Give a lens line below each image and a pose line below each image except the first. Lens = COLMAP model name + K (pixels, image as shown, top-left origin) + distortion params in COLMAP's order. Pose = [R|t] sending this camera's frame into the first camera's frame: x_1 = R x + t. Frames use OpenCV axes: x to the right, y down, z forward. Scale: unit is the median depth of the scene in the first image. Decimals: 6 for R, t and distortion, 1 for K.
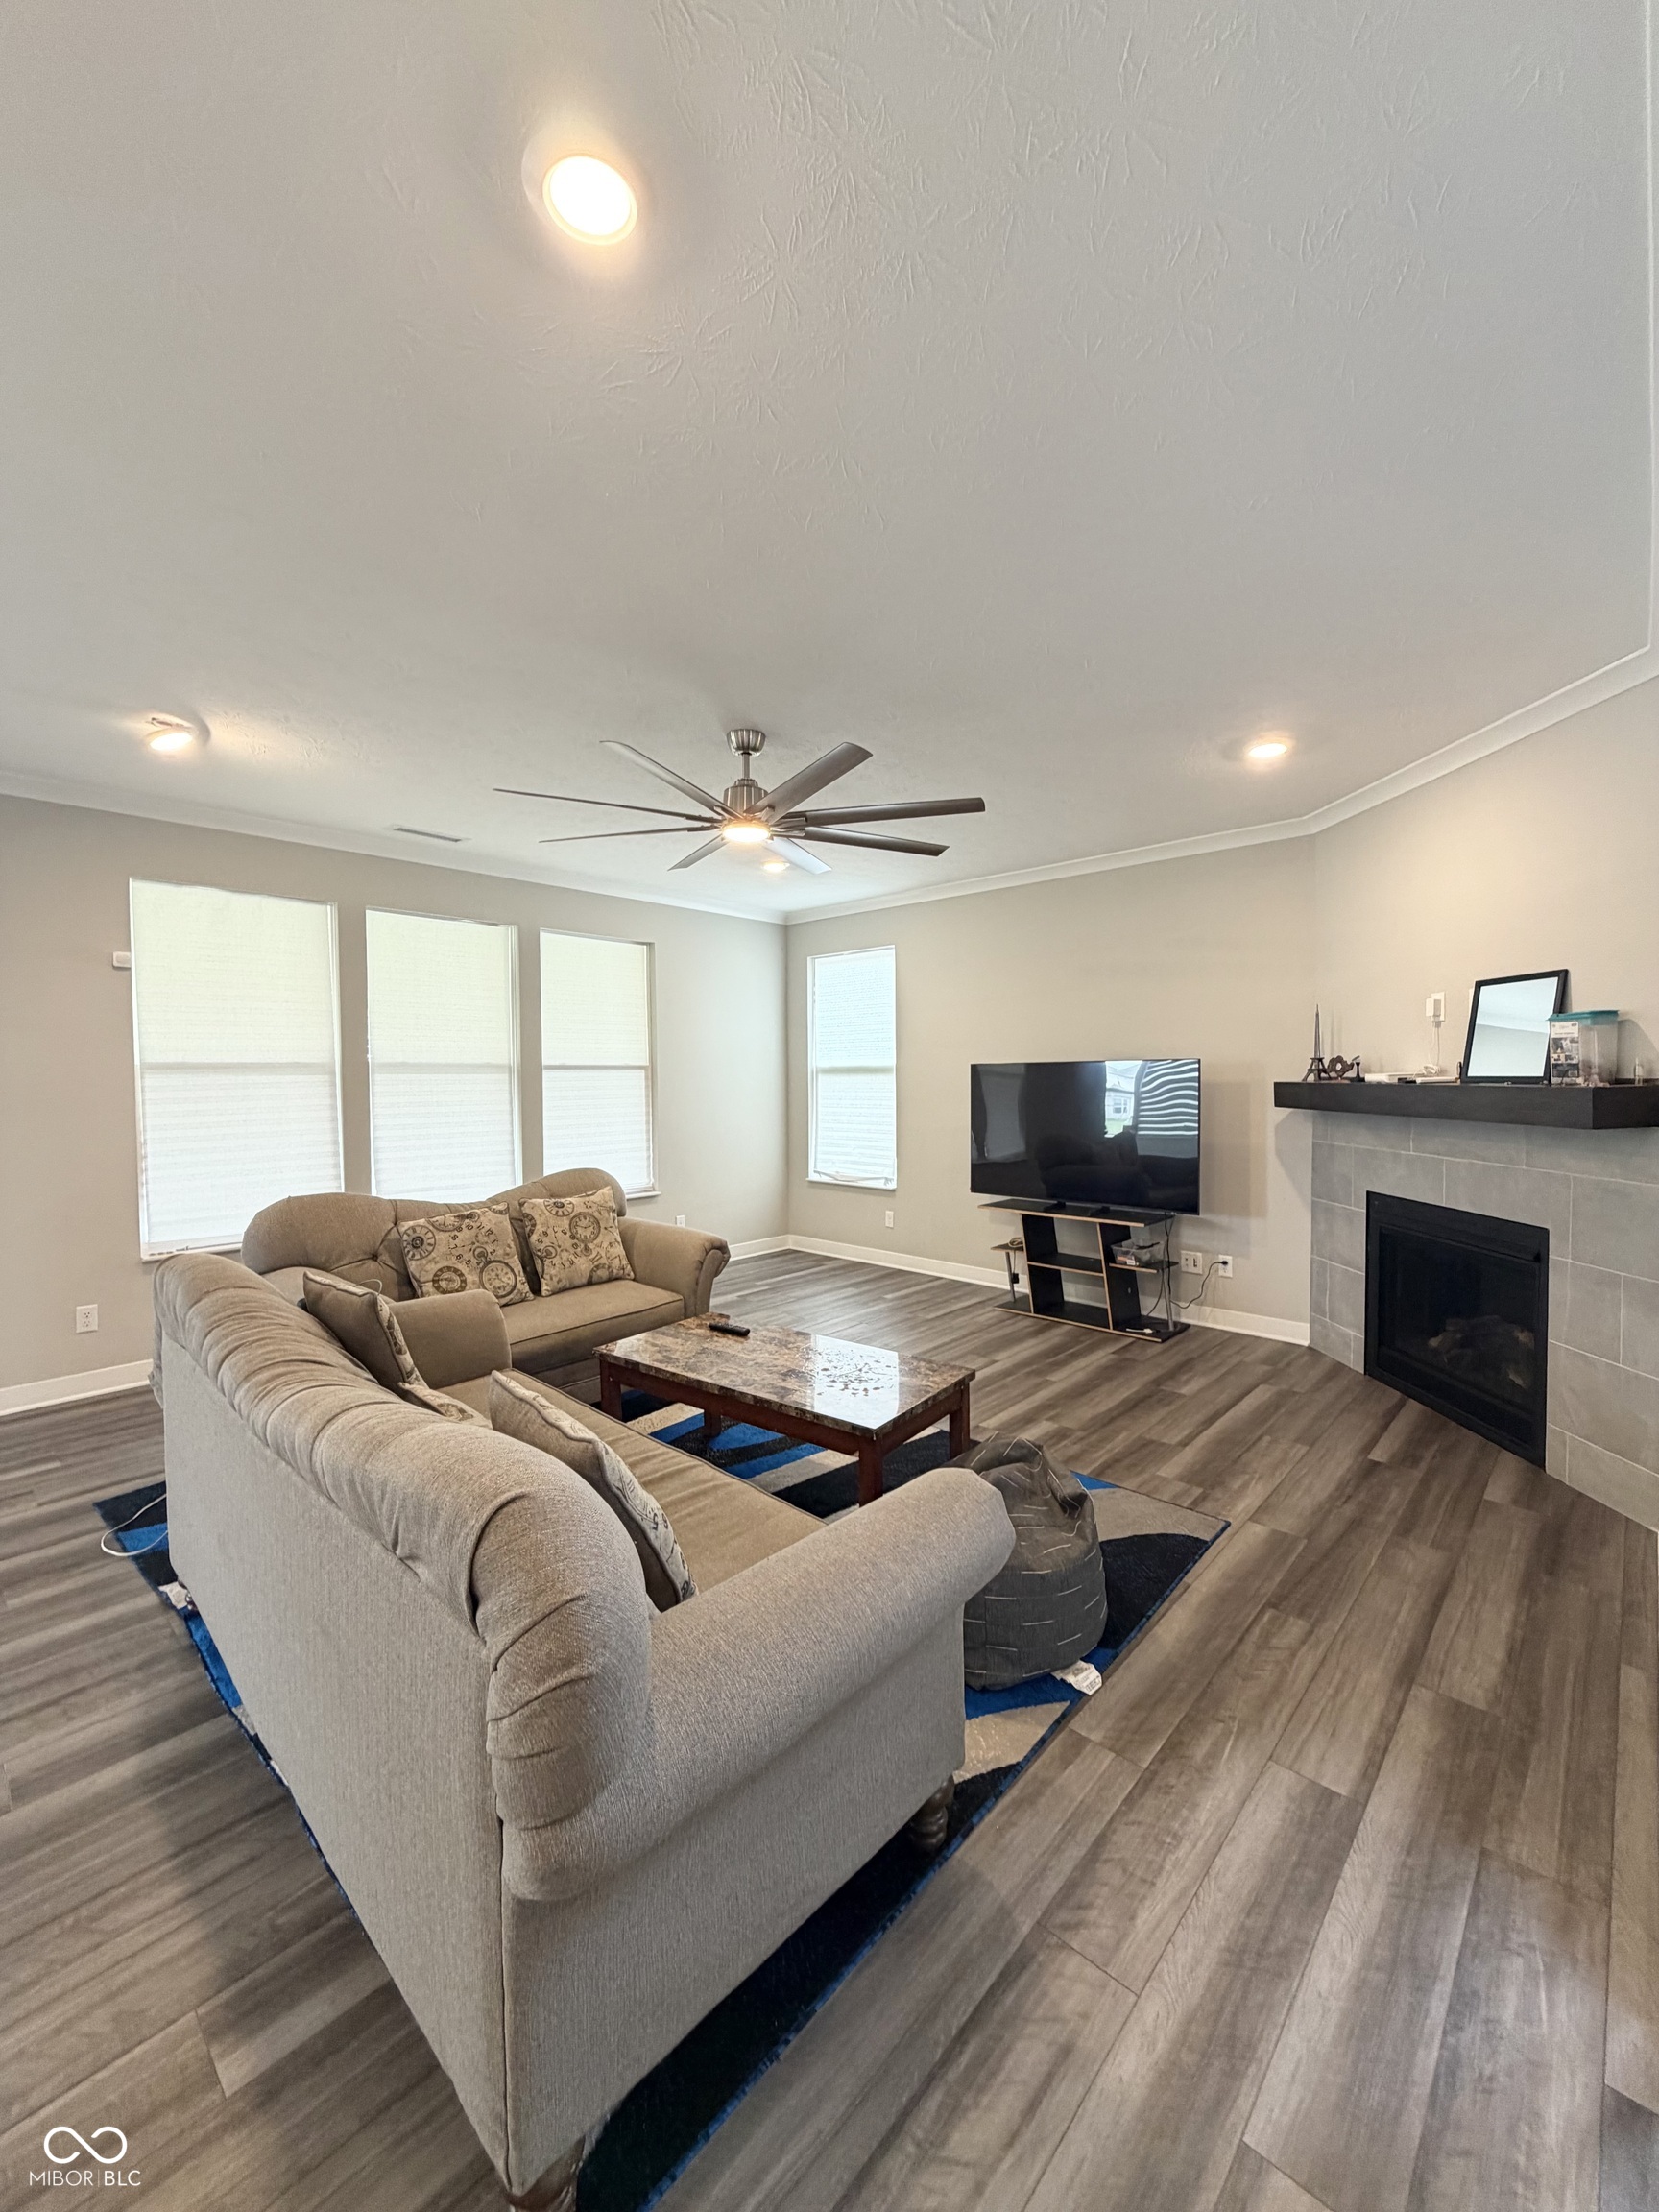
lens RADIAL K [[880.1, 0, 833.6], [0, 880.1, 1111.5], [0, 0, 1]] dist [0.004200, -0.000063]
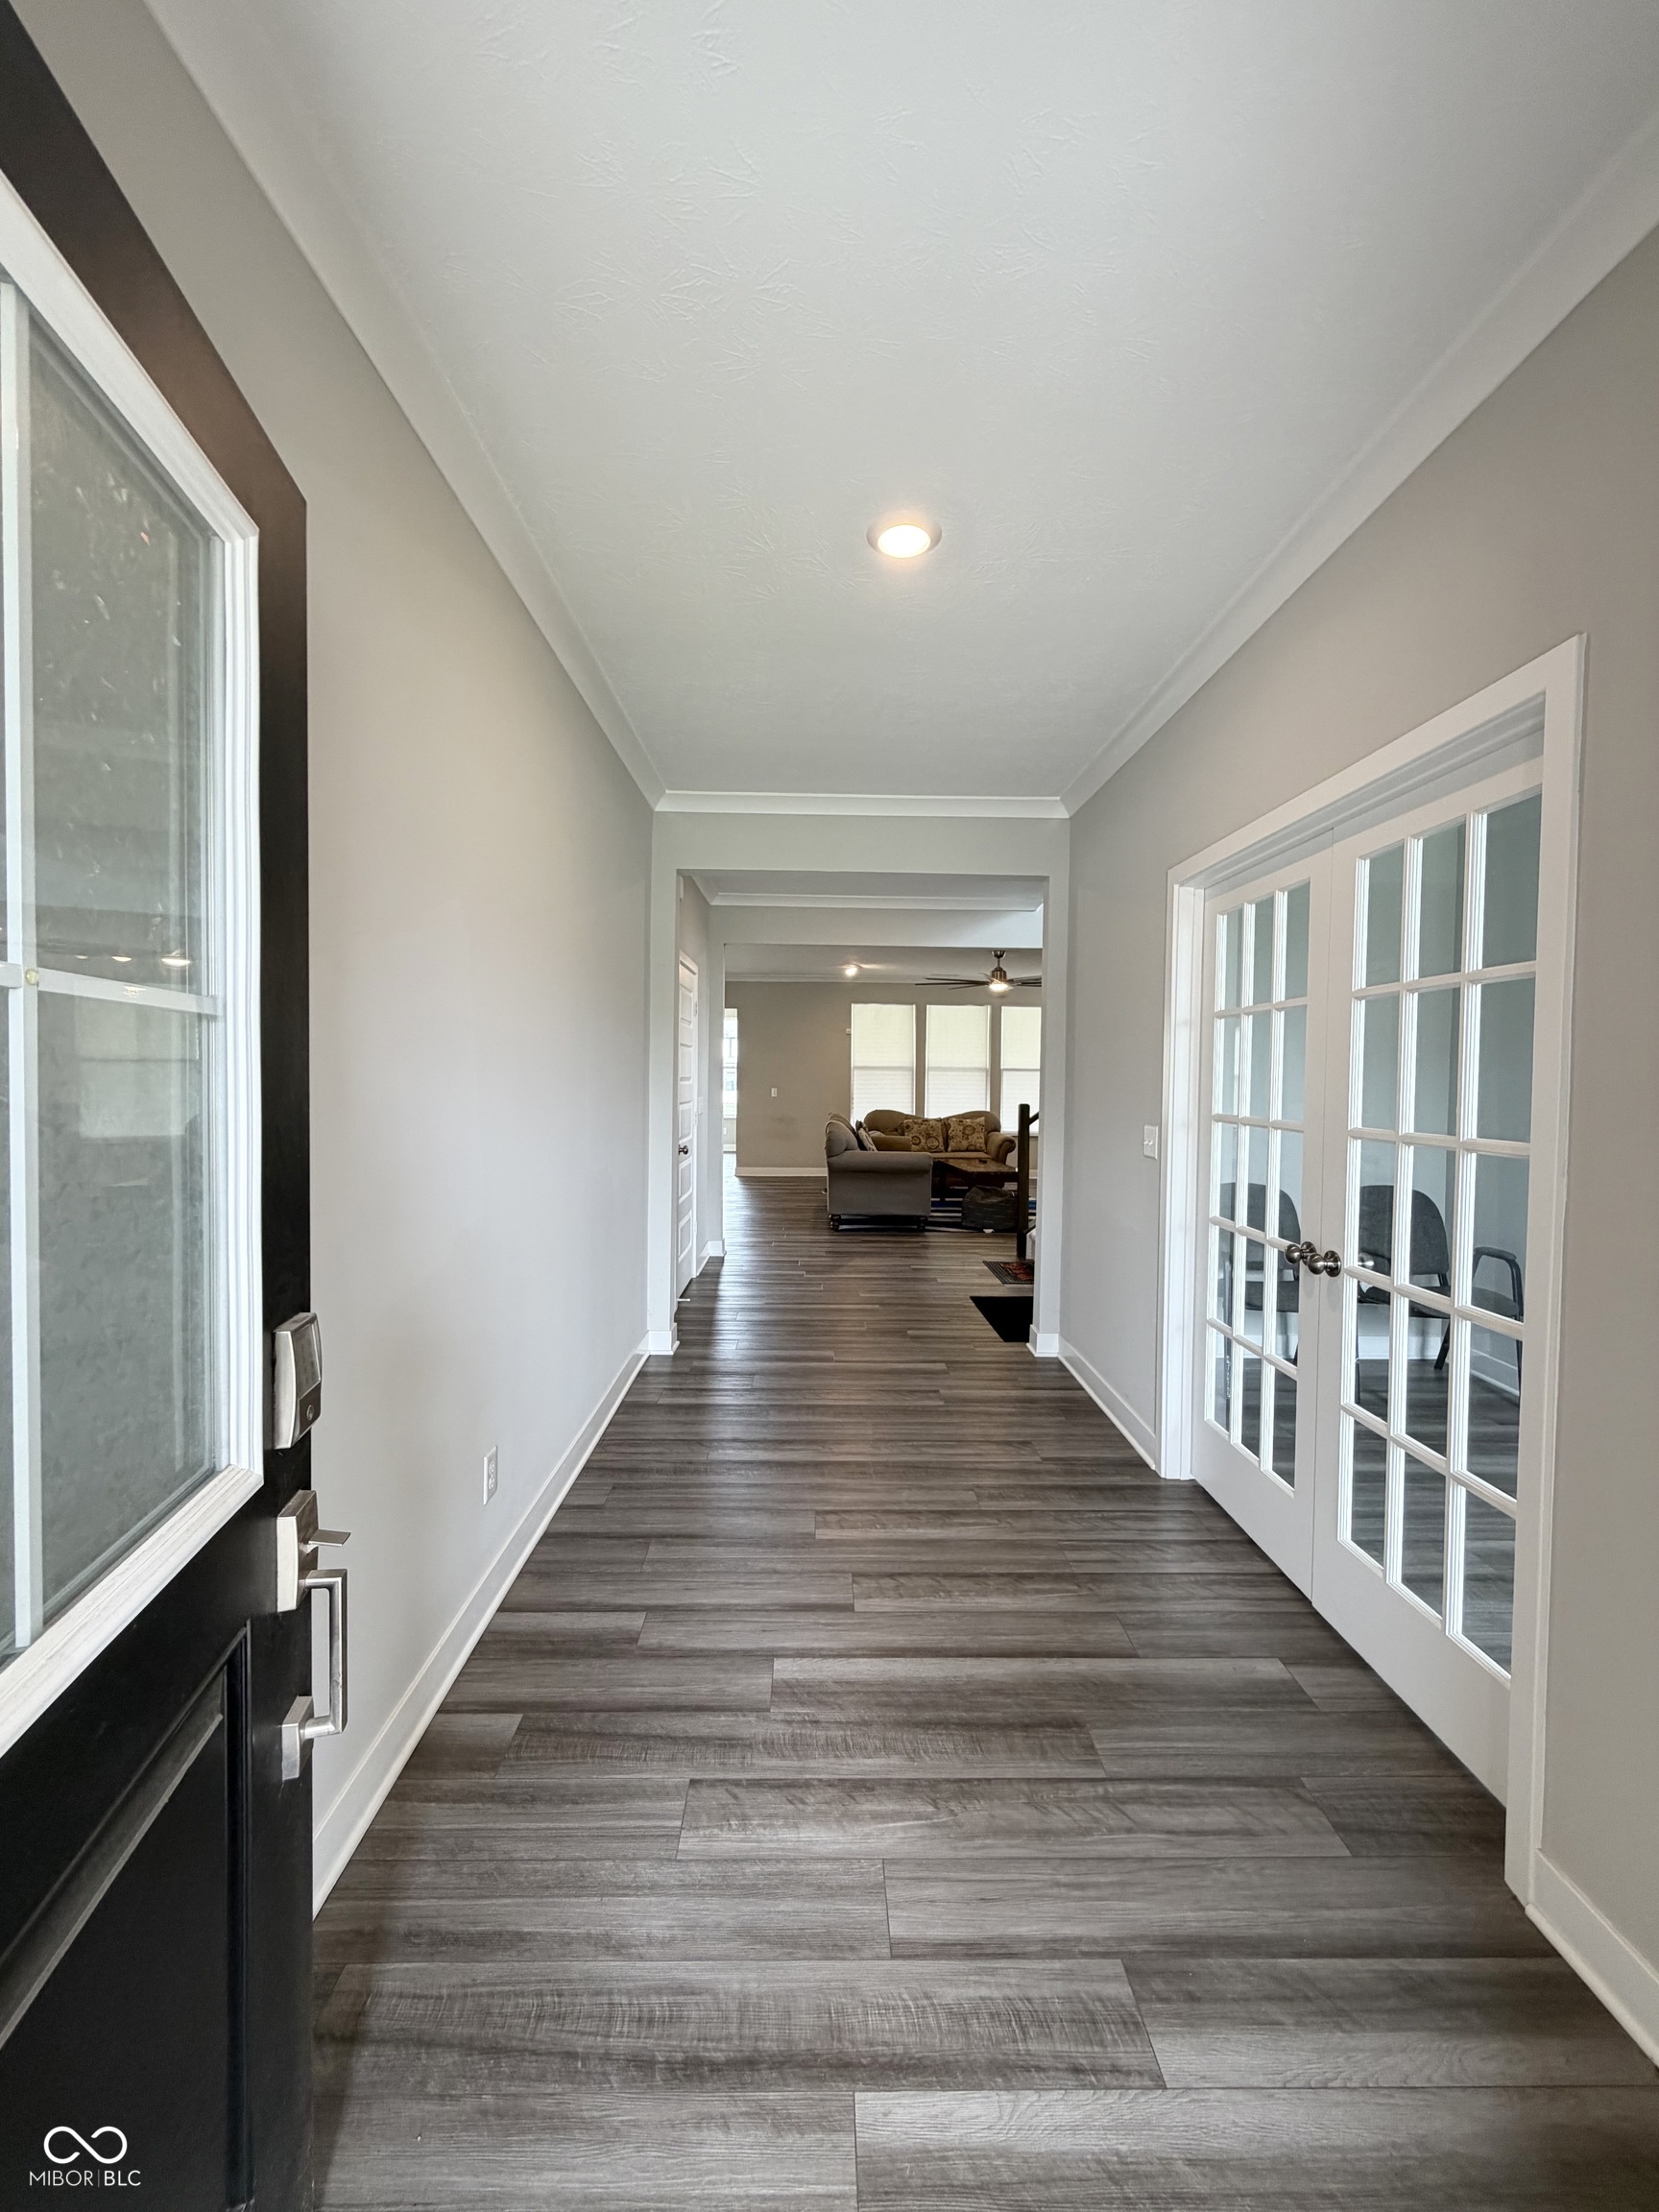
lens RADIAL K [[880.1, 0, 826.3], [0, 880.1, 1103.4], [0, 0, 1]] dist [0.004200, -0.000063]
pose [[0.693446, 0.035613, -0.719628, 1.200838], [-0.046643, 0.998902, 0.004488, 0.056301], [0.718997, 0.030453, 0.694346, -1.030548]]
